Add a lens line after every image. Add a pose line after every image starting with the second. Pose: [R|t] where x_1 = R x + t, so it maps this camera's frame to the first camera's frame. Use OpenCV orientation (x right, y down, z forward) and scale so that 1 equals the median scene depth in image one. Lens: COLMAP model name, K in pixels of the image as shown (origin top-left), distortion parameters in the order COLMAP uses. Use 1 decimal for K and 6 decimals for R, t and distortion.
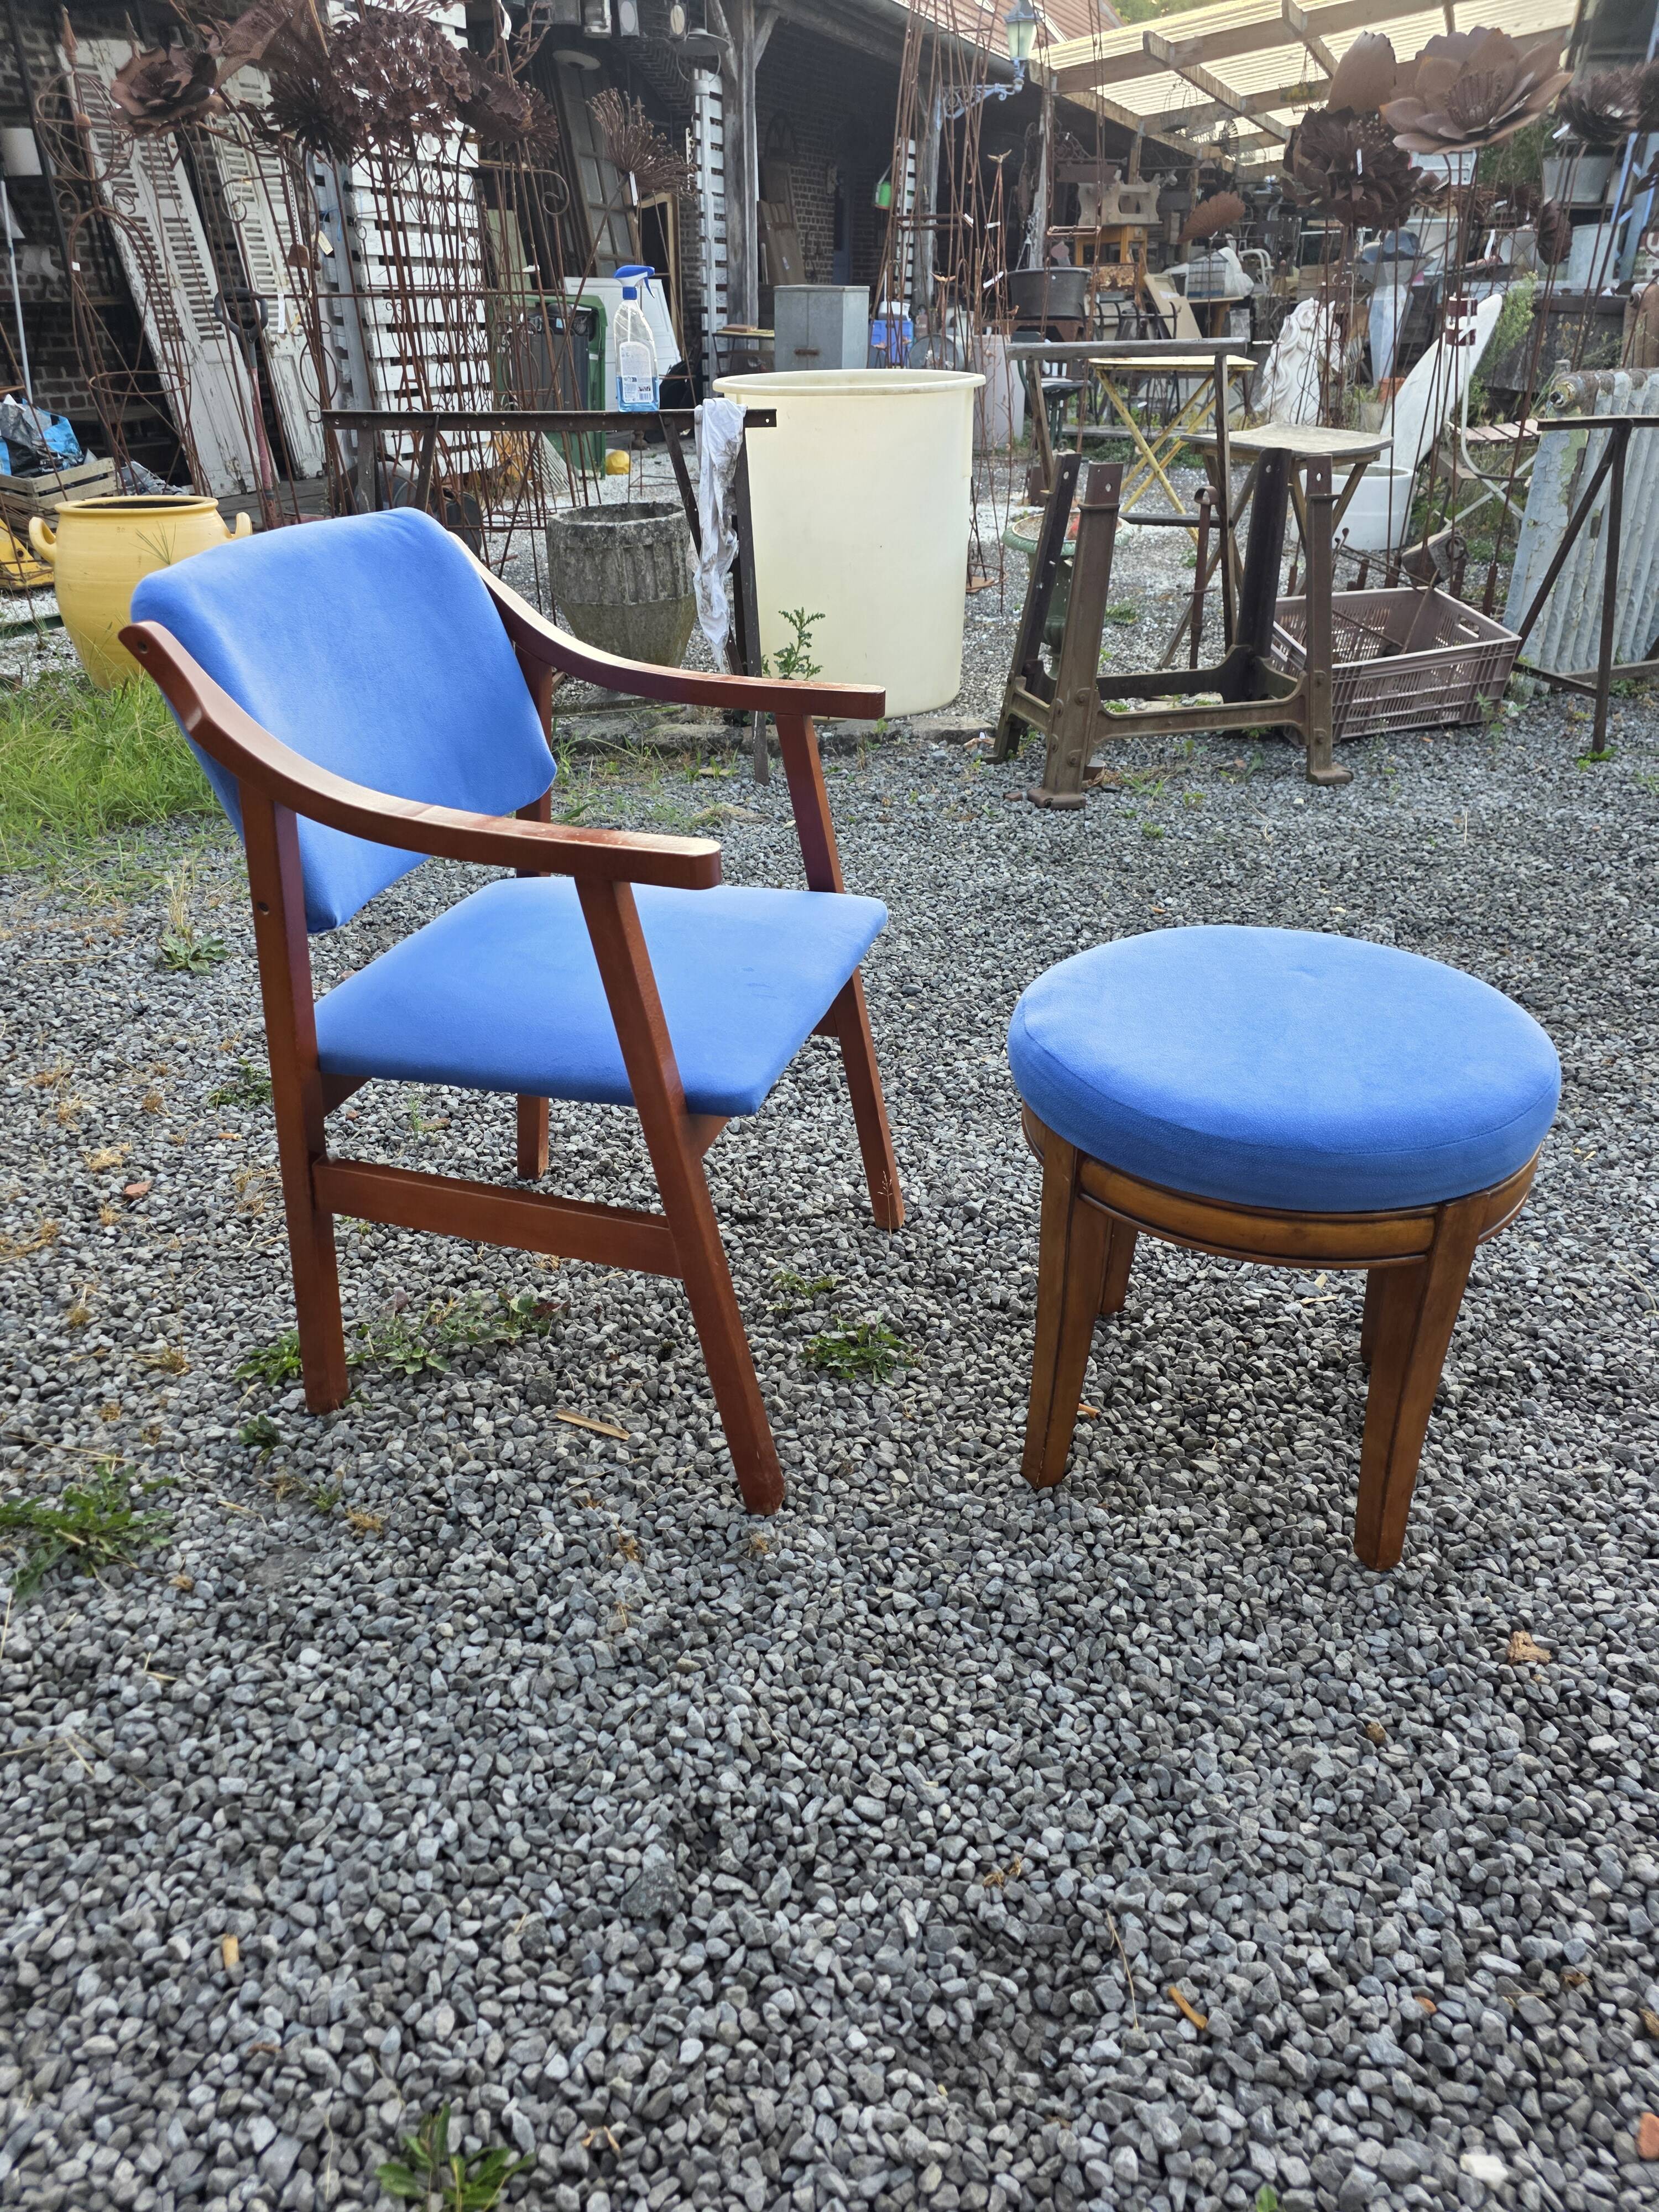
lens RADIAL K [[1502.5, 0, 824.9], [0, 1502.5, 1106.0], [0, 0, 1]] dist [0.038032, -0.032804]
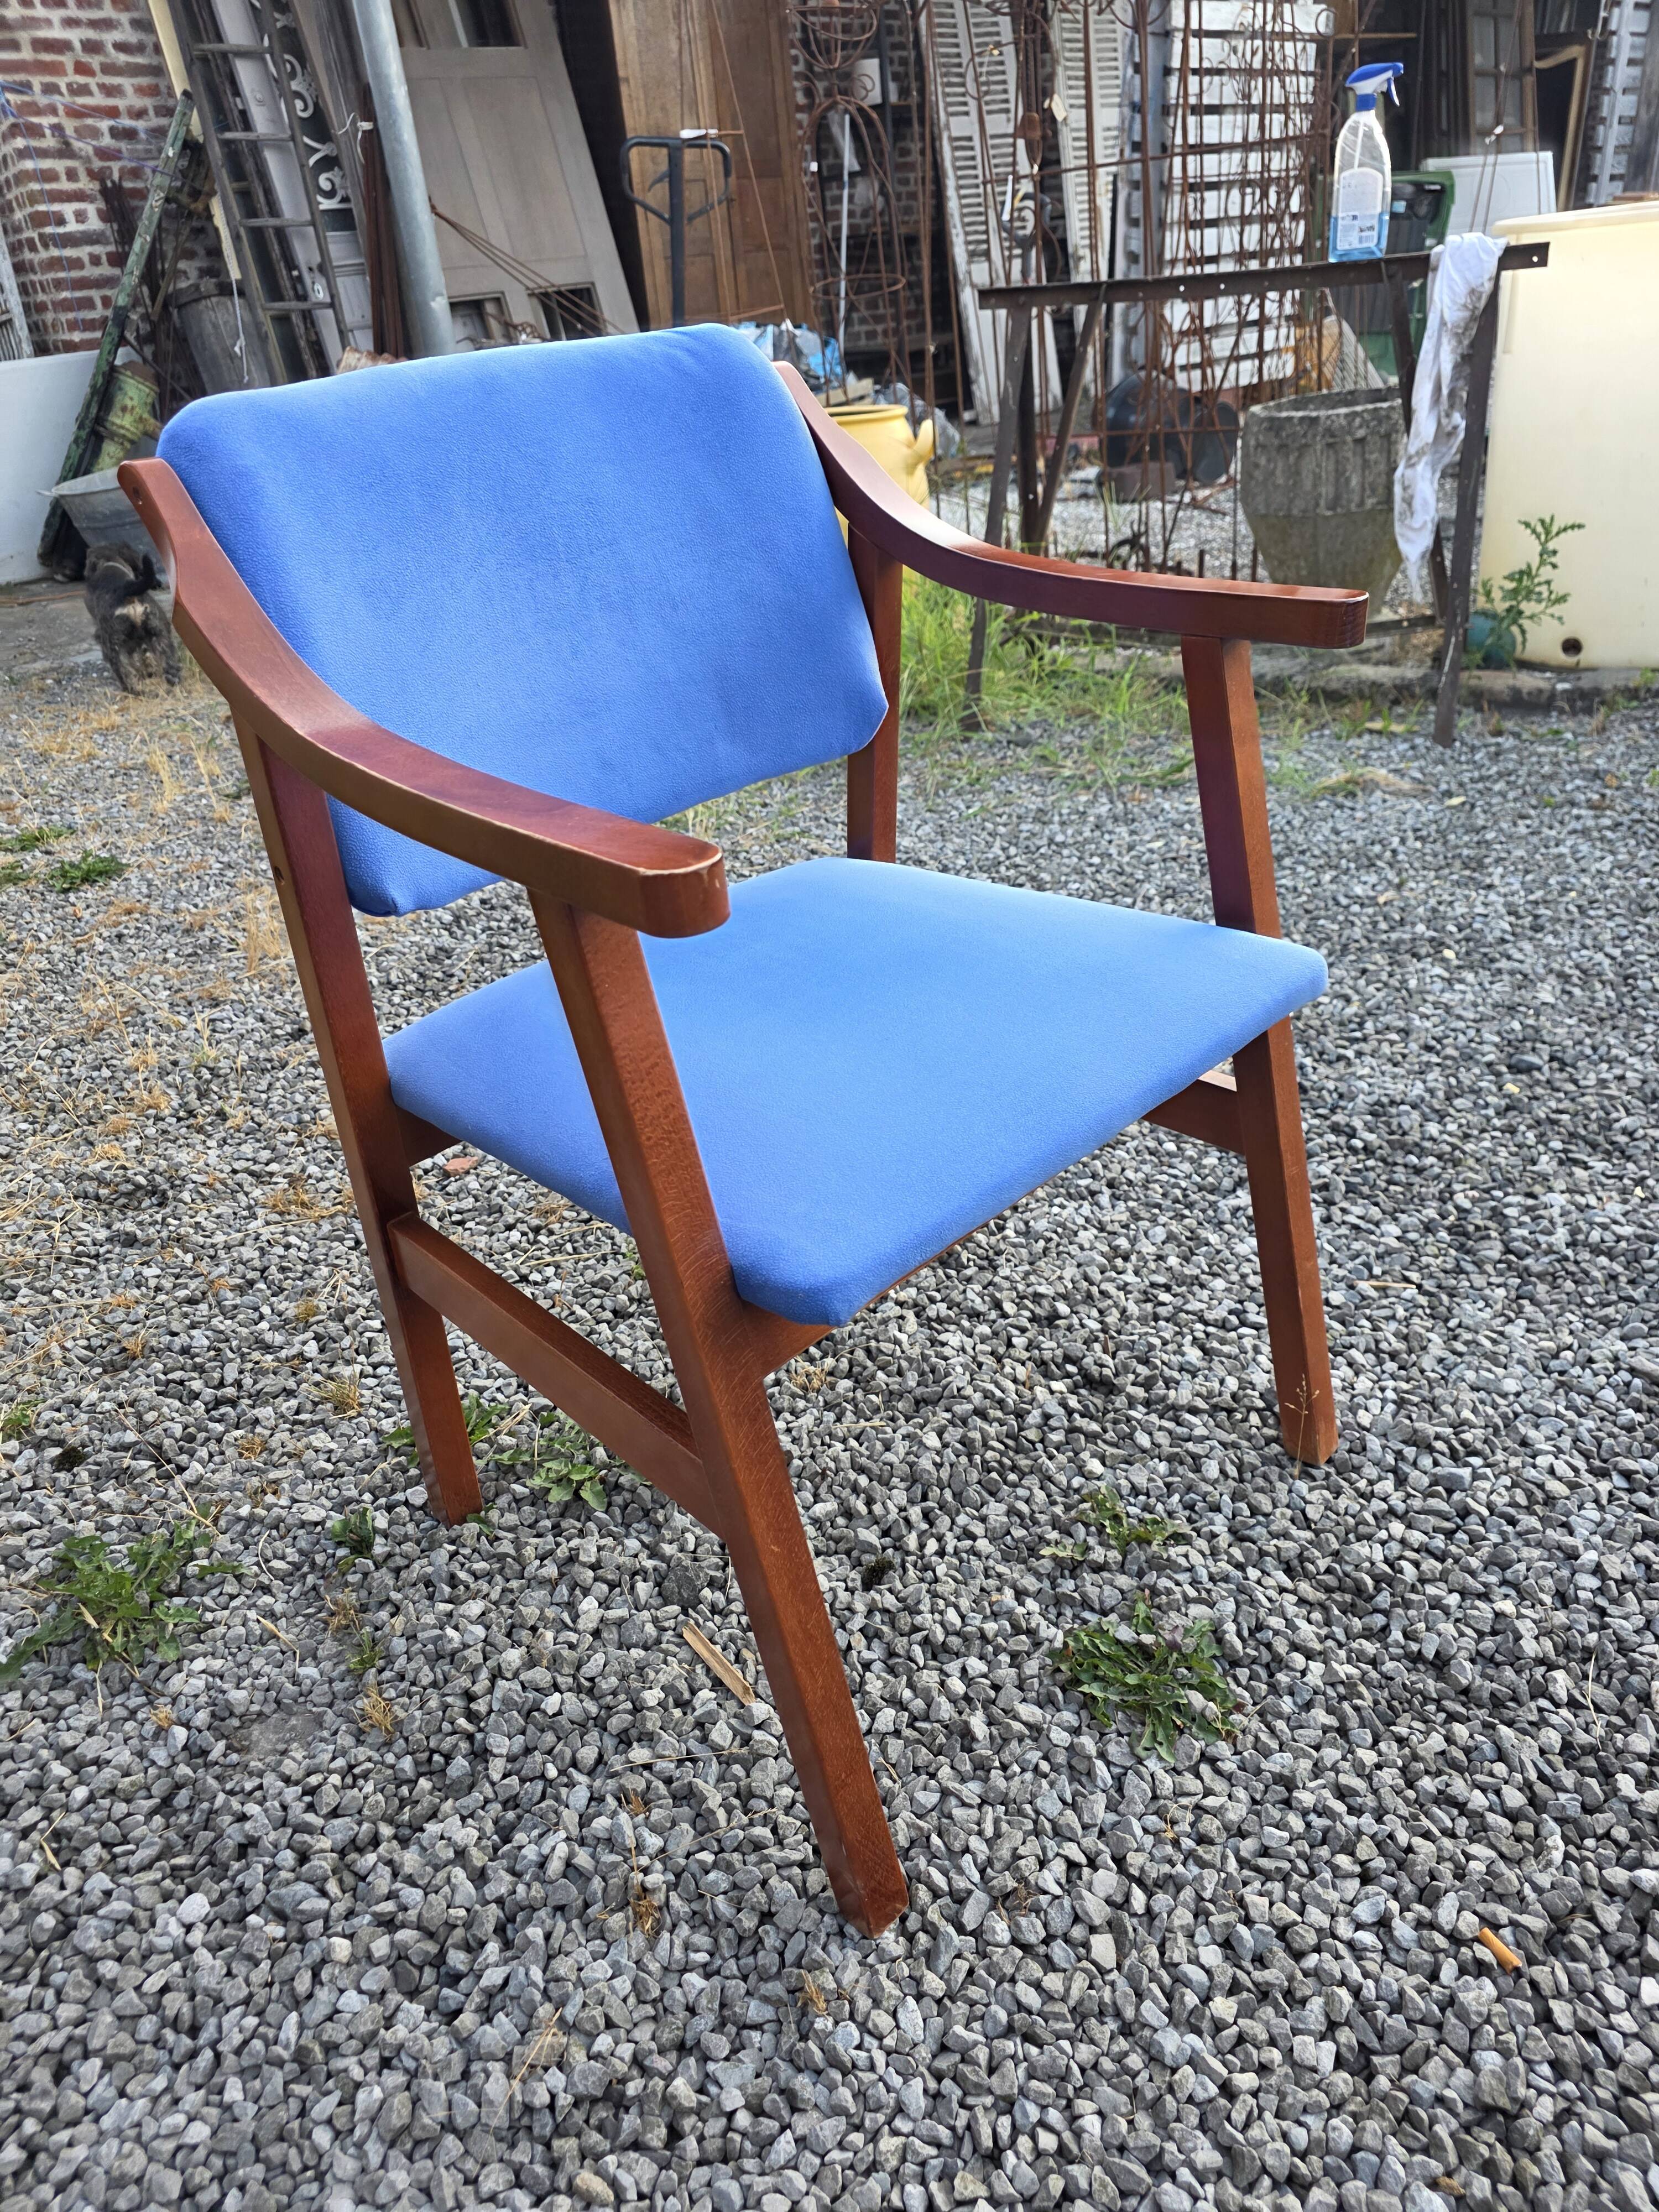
lens RADIAL K [[1502.5, 0, 844.3], [0, 1502.5, 1102.6], [0, 0, 1]] dist [0.038032, -0.032804]
pose [[0.874745, 0.174472, -0.452085, 0.169611], [-0.158943, 0.984626, 0.072453, -0.103883], [0.457776, 0.008477, 0.889027, 0.425484]]
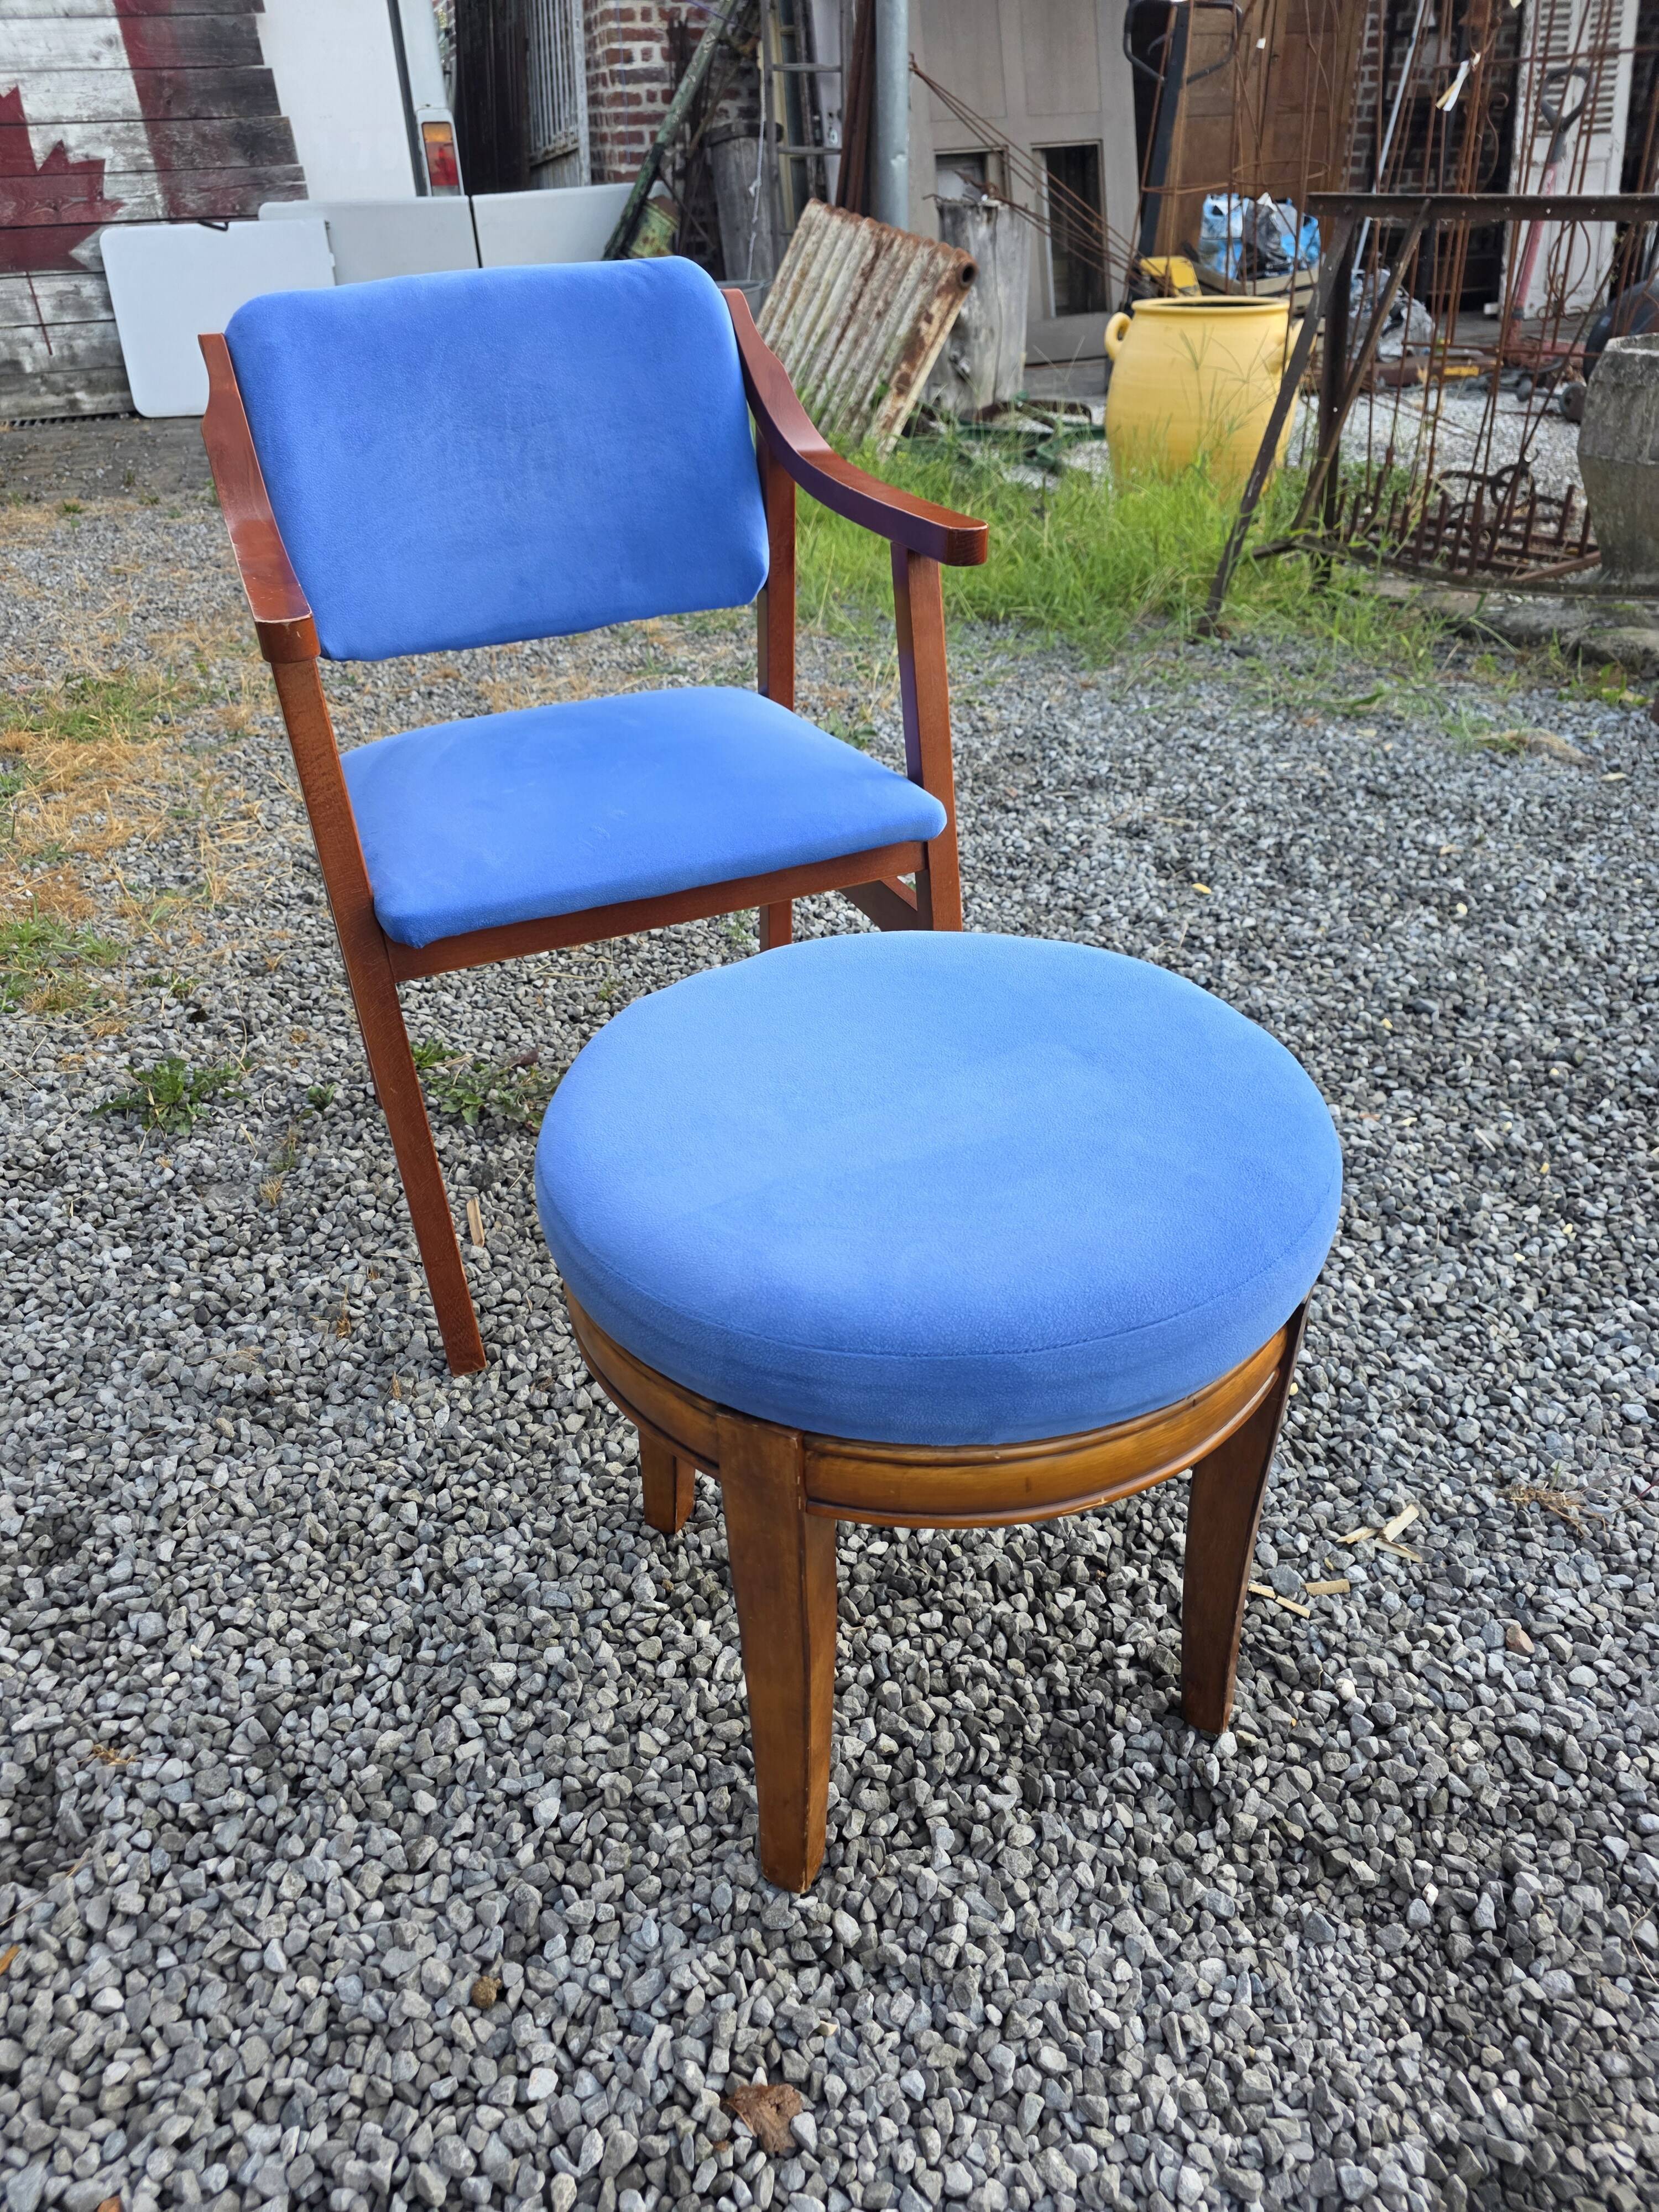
lens RADIAL K [[1502.5, 0, 810.3], [0, 1502.5, 1132.2], [0, 0, 1]] dist [0.038032, -0.032804]
pose [[0.629901, 0.410872, -0.659097, 0.643349], [-0.340320, 0.908821, 0.241302, -0.166369], [0.698146, 0.072307, 0.712295, 0.454977]]
